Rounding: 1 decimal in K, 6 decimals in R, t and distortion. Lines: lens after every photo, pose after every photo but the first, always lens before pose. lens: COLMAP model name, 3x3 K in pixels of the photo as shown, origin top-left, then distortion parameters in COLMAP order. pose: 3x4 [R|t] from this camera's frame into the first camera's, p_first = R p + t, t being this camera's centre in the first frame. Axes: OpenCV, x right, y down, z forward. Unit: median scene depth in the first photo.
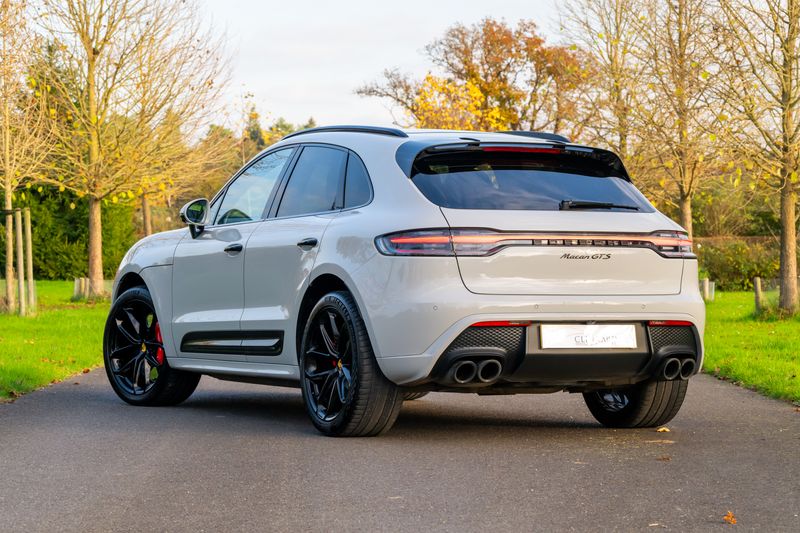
lens RADIAL K [[3713.1, 0, 400.0], [0, 3713.1, 266.5], [0, 0, 1]] dist [0.100695, 5.203963]
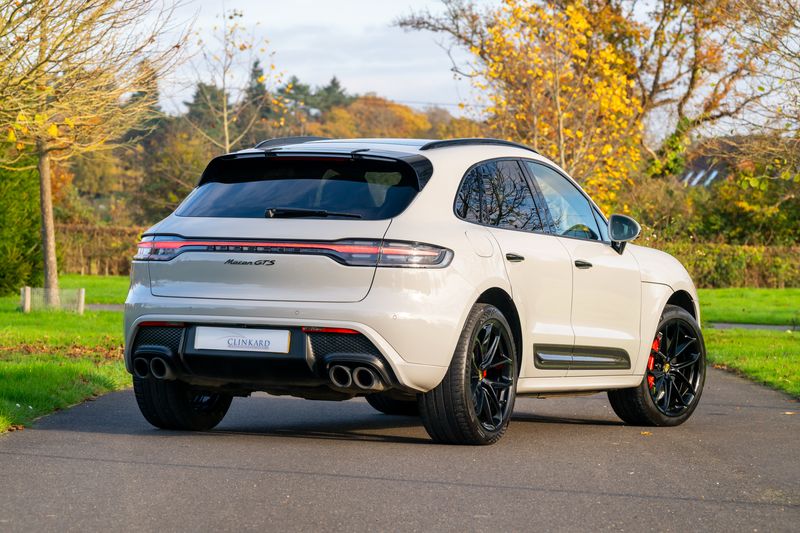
lens RADIAL K [[2799.9, 0, 400.0], [0, 2799.9, 266.5], [0, 0, 1]] dist [0.002556, 0.028518]
pose [[0.999680, 0.024791, -0.005011, -0.007957], [-0.024803, 0.999690, -0.002346, -0.001305], [0.004951, 0.002469, 0.999985, 0.497418]]
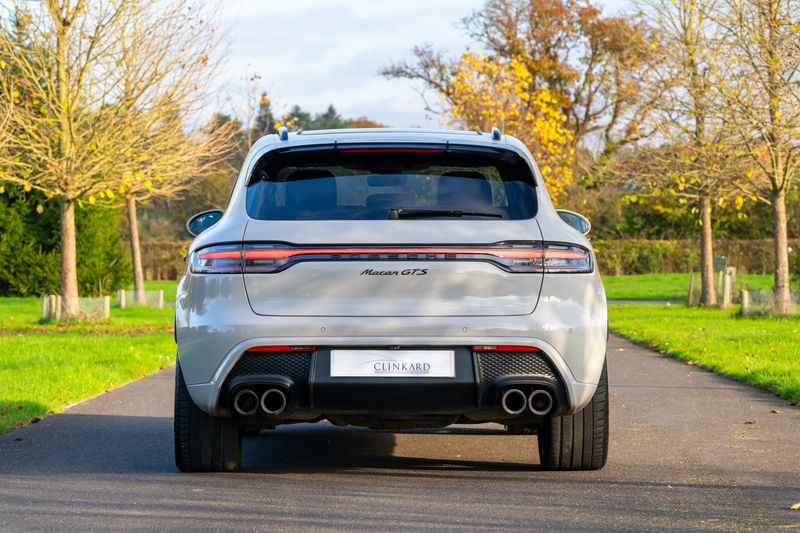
lens RADIAL K [[3713.1, 0, 400.0], [0, 3713.1, 266.5], [0, 0, 1]] dist [0.100695, 5.203963]
pose [[0.999921, -0.008904, -0.008904, -0.000348], [0.008903, 0.999960, -0.000157, -0.002187], [0.008905, 0.000078, 0.999960, 0.145371]]
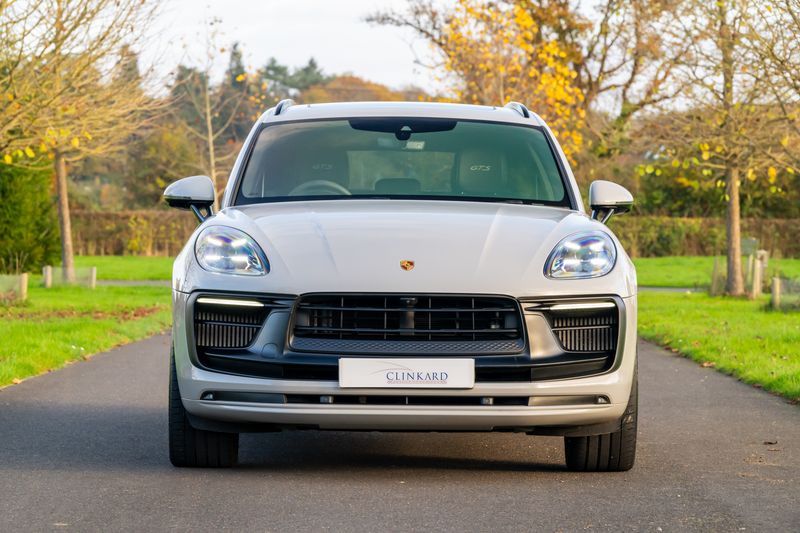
lens RADIAL K [[3963.0, 0, 421.7], [0, 3963.0, 266.5], [0, 0, 1]] dist [0.134853, 2.111233]
pose [[0.999921, 0.006492, -0.010775, 0.008588], [-0.006431, 0.999963, 0.005654, -0.002299], [0.010811, -0.005585, 0.999926, 0.212676]]
